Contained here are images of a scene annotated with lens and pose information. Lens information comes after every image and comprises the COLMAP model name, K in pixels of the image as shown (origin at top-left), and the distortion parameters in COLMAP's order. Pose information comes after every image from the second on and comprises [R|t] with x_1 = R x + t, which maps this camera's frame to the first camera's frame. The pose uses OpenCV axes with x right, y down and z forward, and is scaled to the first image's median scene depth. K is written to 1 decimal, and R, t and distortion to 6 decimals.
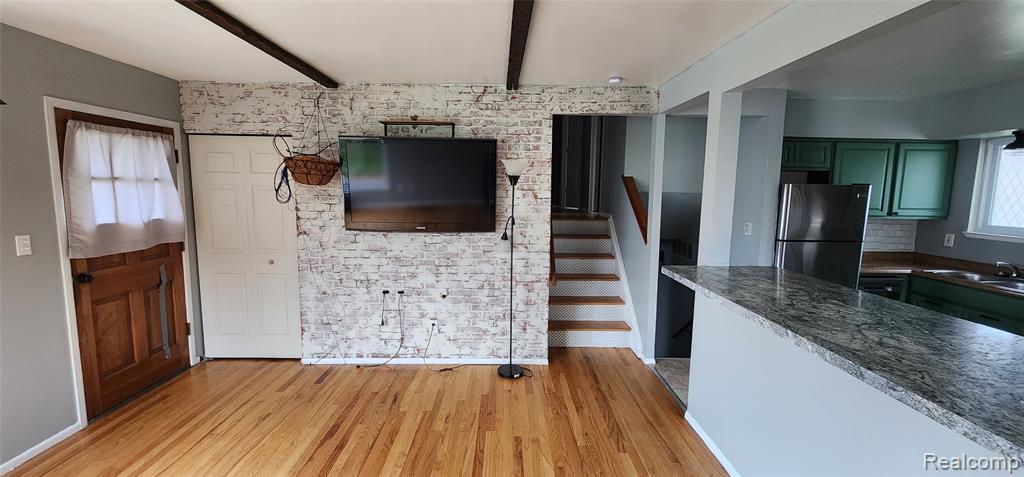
lens RADIAL K [[419.3, 0, 509.8], [0, 419.3, 236.1], [0, 0, 1]] dist [0.000045, -0.000696]
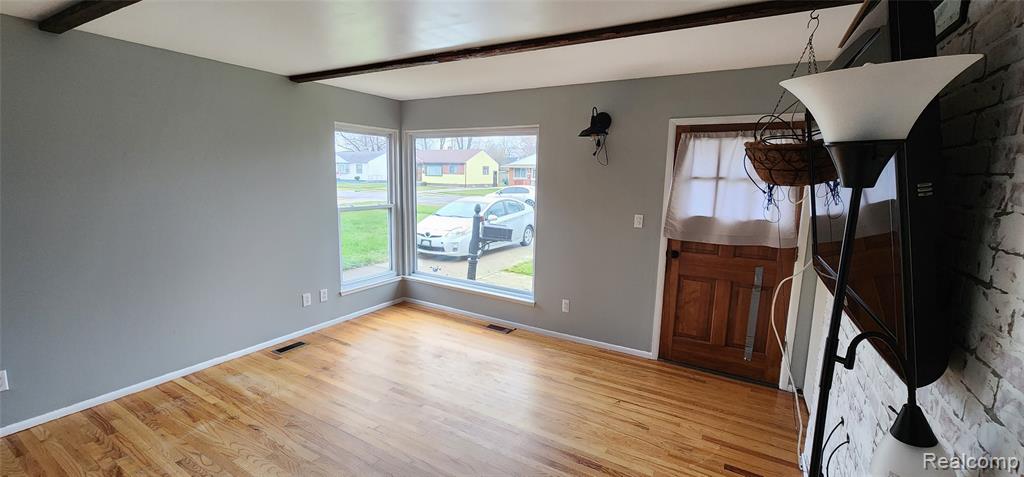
lens RADIAL K [[419.3, 0, 509.8], [0, 419.3, 236.1], [0, 0, 1]] dist [0.000045, -0.000696]
pose [[-0.517139, 0.102831, -0.849702, 0.272638], [-0.124998, 0.973039, 0.193833, -0.110902], [0.846725, 0.206449, -0.490342, 0.915924]]
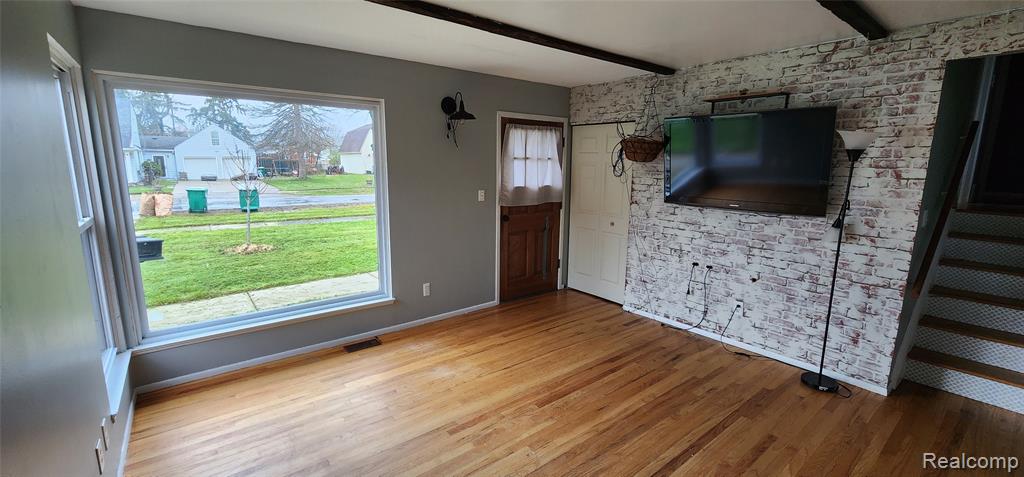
lens RADIAL K [[419.3, 0, 509.8], [0, 419.3, 236.1], [0, 0, 1]] dist [0.000045, -0.000696]
pose [[0.612943, 0.132658, -0.778911, 0.242109], [-0.093442, 0.991057, 0.095257, 0.007165], [0.784582, 0.014396, 0.619858, -0.023451]]
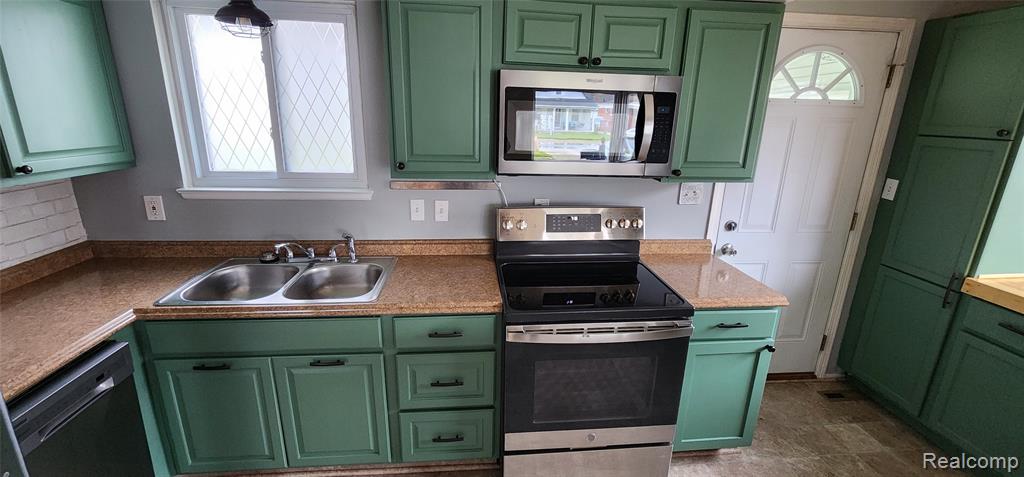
lens RADIAL K [[419.3, 0, 509.8], [0, 419.3, 236.1], [0, 0, 1]] dist [0.000045, -0.000696]
pose [[-0.087386, -0.288738, 0.953412, 0.605389], [0.086757, 0.951231, 0.296029, -0.080205], [-0.992390, 0.108584, -0.058074, 0.705623]]
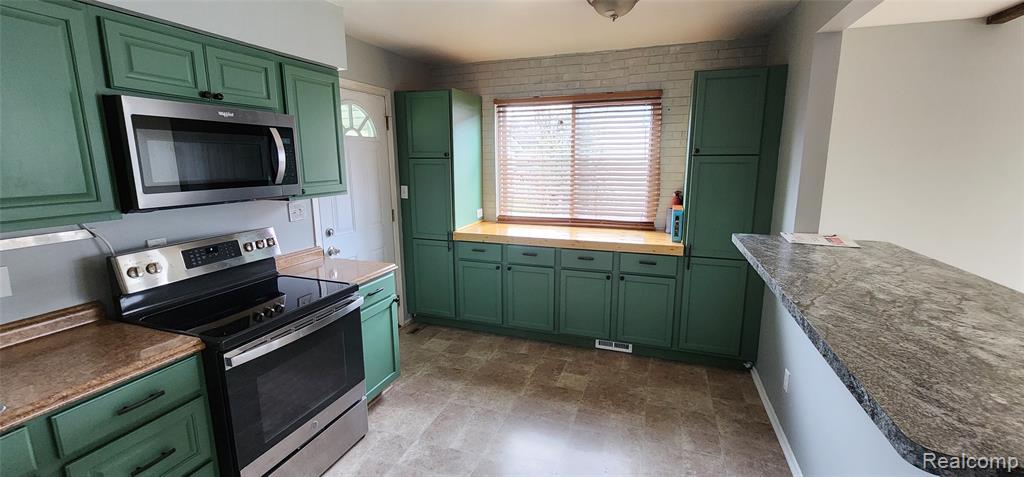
lens RADIAL K [[419.3, 0, 509.8], [0, 419.3, 236.1], [0, 0, 1]] dist [0.000045, -0.000696]
pose [[-0.935791, -0.070335, 0.345469, 0.581578], [0.034107, 0.957241, 0.287273, -0.091213], [-0.350902, 0.280611, -0.893379, 0.946715]]
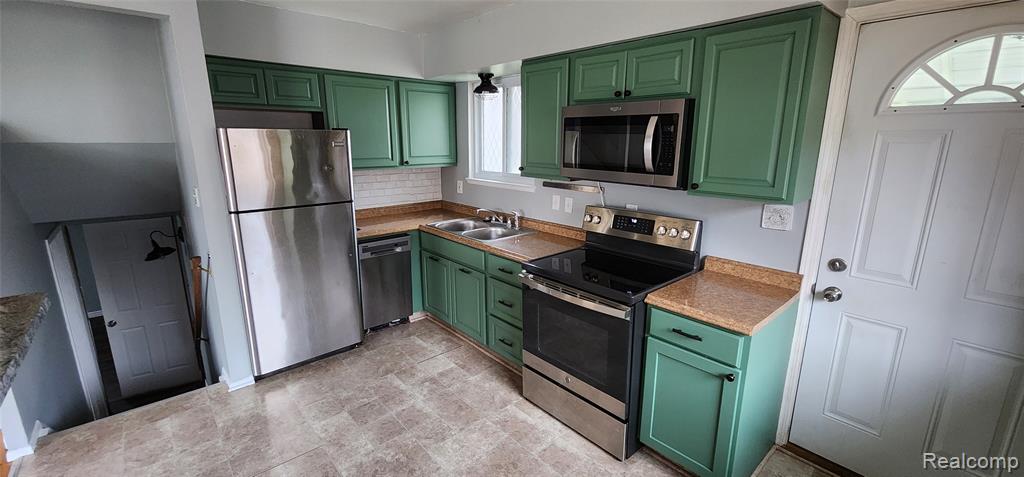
lens RADIAL K [[419.3, 0, 509.8], [0, 419.3, 236.1], [0, 0, 1]] dist [0.000045, -0.000696]
pose [[0.756215, -0.159918, 0.634480, 0.560507], [0.080272, 0.985023, 0.152598, -0.020642], [-0.649380, -0.064466, 0.757726, 0.184388]]
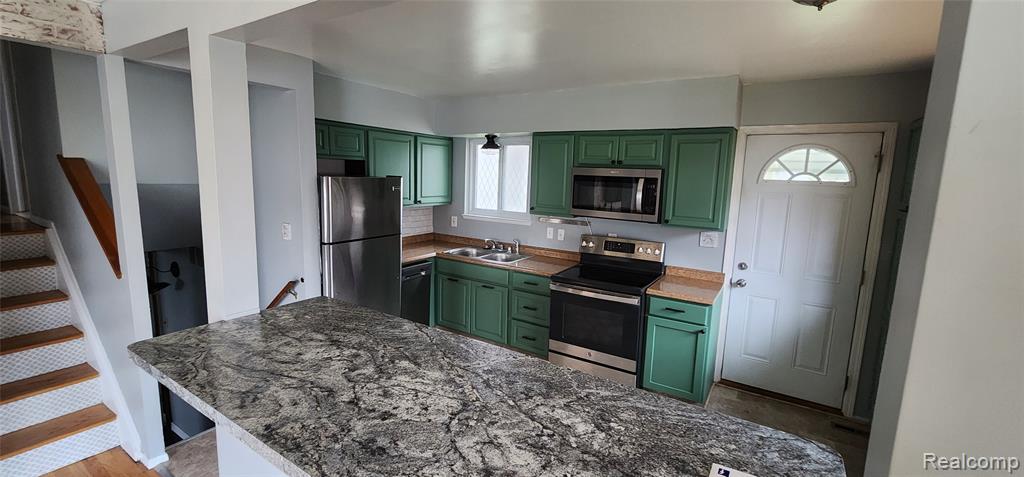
lens RADIAL K [[423.5, 0, 511.6], [0, 423.5, 235.5], [0, 0, 1]] dist [-0.000107, -0.000165]
pose [[0.547510, -0.117354, 0.828529, 0.150311], [0.069078, 0.993076, 0.095013, -0.062696], [-0.833943, 0.005212, 0.551826, 0.224664]]
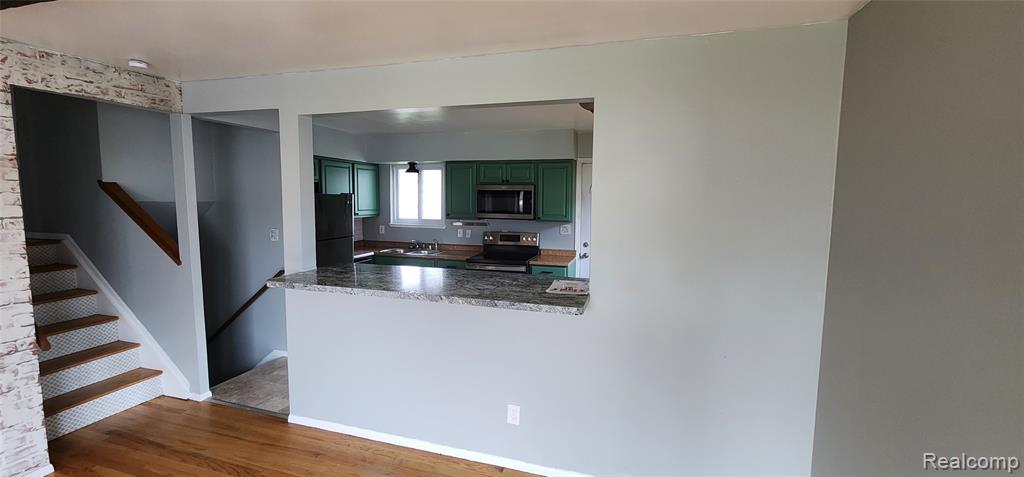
lens RADIAL K [[419.3, 0, 509.8], [0, 419.3, 236.1], [0, 0, 1]] dist [0.000045, -0.000696]
pose [[0.301668, -0.098687, 0.948292, -0.290853], [0.100288, 0.992395, 0.071373, -0.033448], [-0.948124, 0.073571, 0.309271, 0.107527]]
